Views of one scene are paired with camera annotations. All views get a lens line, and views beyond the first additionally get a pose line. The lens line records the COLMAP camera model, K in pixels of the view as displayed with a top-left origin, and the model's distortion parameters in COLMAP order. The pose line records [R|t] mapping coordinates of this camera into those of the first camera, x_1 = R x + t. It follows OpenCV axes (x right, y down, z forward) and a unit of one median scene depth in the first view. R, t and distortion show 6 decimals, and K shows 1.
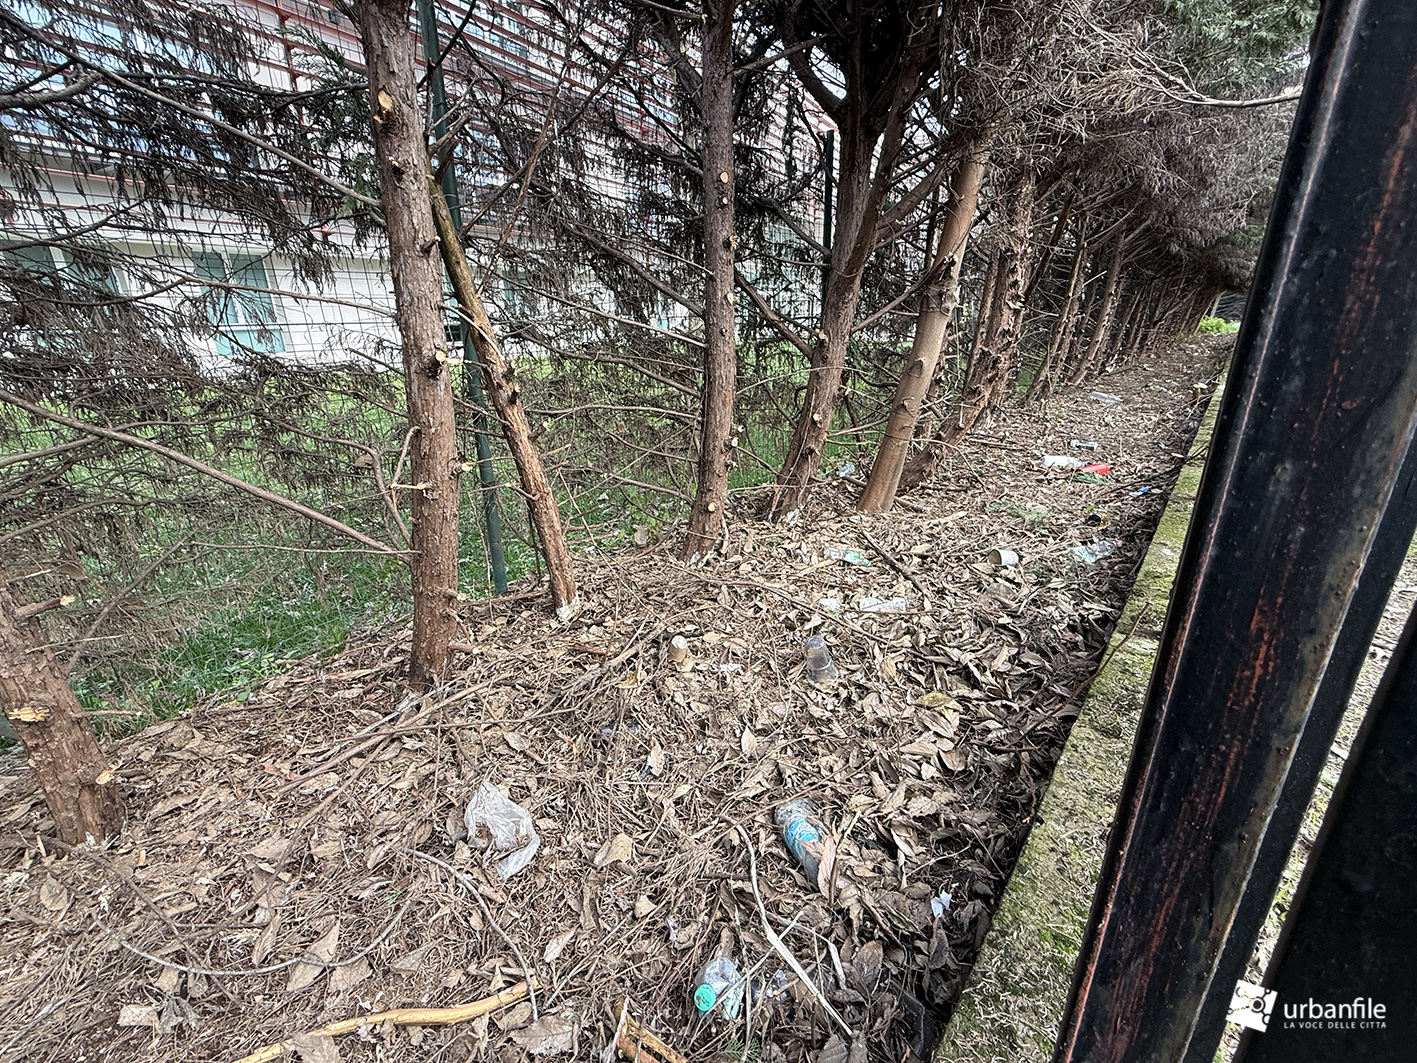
lens RADIAL K [[624.7, 0, 708.0], [0, 624.7, 534.4], [0, 0, 1]] dist [-0.001880, -0.000484]
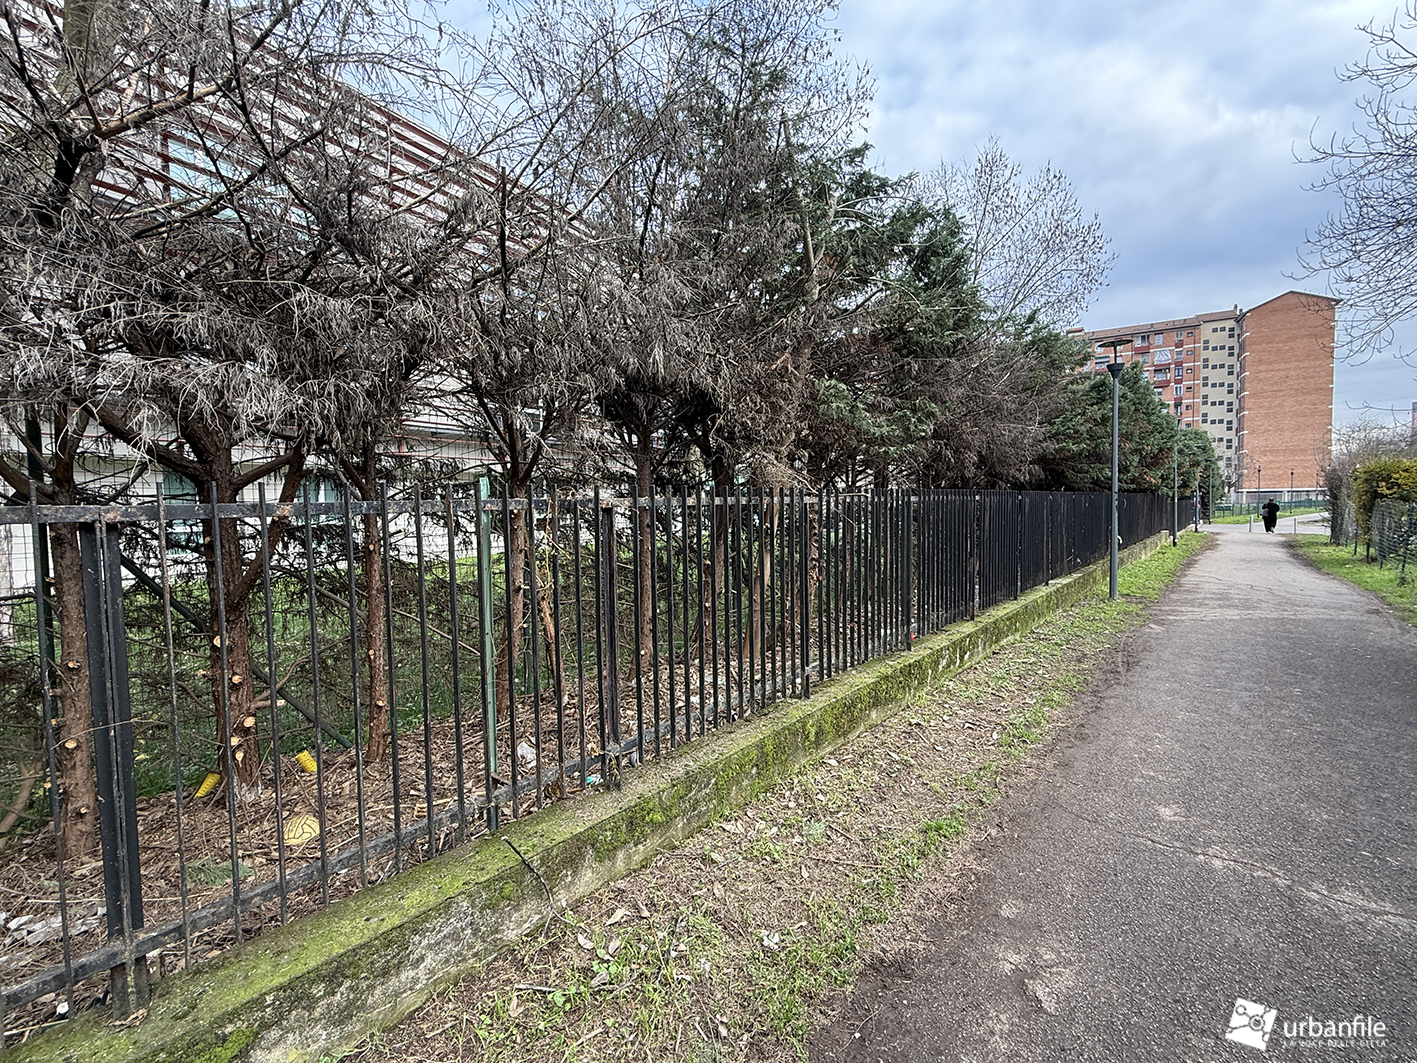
lens RADIAL K [[624.7, 0, 708.9], [0, 624.7, 531.7], [0, 0, 1]] dist [-0.001880, -0.000484]
pose [[0.999475, -0.001577, -0.032349, 0.268353], [-0.007870, 0.957049, -0.289819, 0.152608], [0.031416, 0.289921, 0.956535, -0.903865]]
